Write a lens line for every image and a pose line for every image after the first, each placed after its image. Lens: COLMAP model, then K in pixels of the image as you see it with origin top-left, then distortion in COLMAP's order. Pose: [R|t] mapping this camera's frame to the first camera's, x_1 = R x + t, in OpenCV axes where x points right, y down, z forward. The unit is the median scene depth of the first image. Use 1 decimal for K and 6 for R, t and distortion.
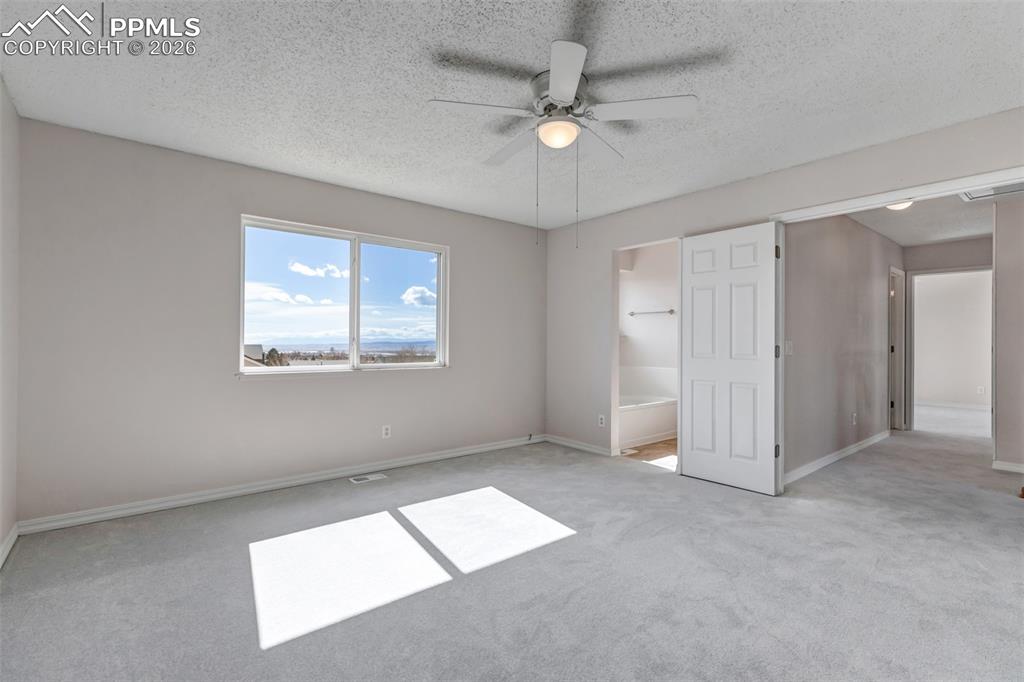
lens RADIAL K [[468.4, 0, 508.7], [0, 468.4, 342.6], [0, 0, 1]] dist [0.000354, 0.002634]
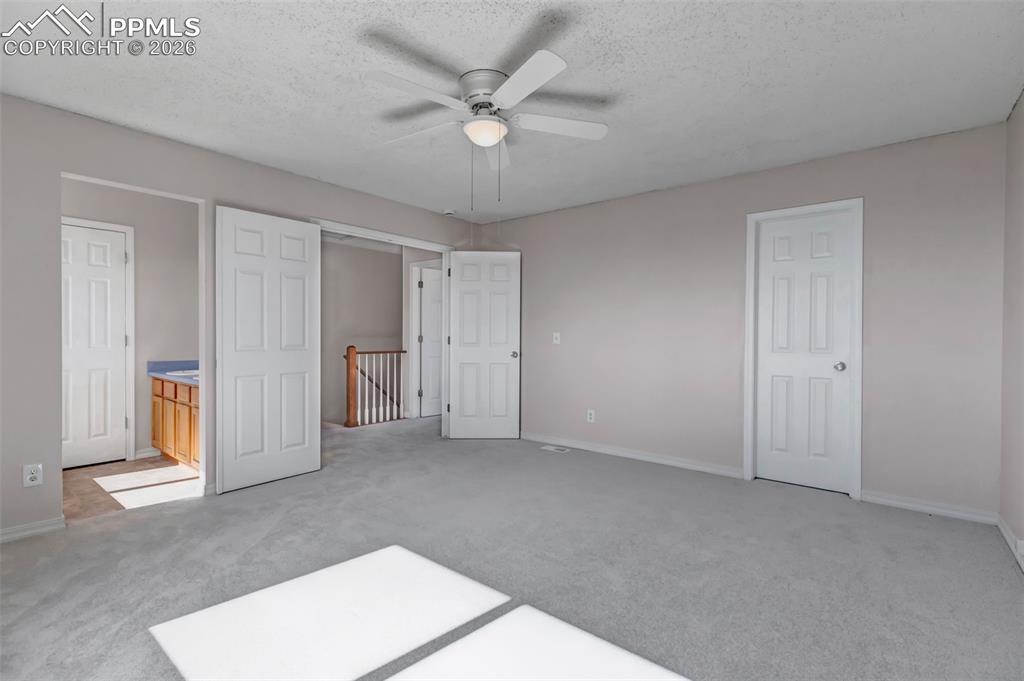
lens RADIAL K [[468.4, 0, 510.1], [0, 468.4, 340.3], [0, 0, 1]] dist [0.000354, 0.002634]
pose [[-0.197397, -0.013688, 0.980228, -0.616482], [-0.002932, 0.999906, 0.013373, 0.000149], [-0.980319, -0.000234, -0.197419, 0.768929]]
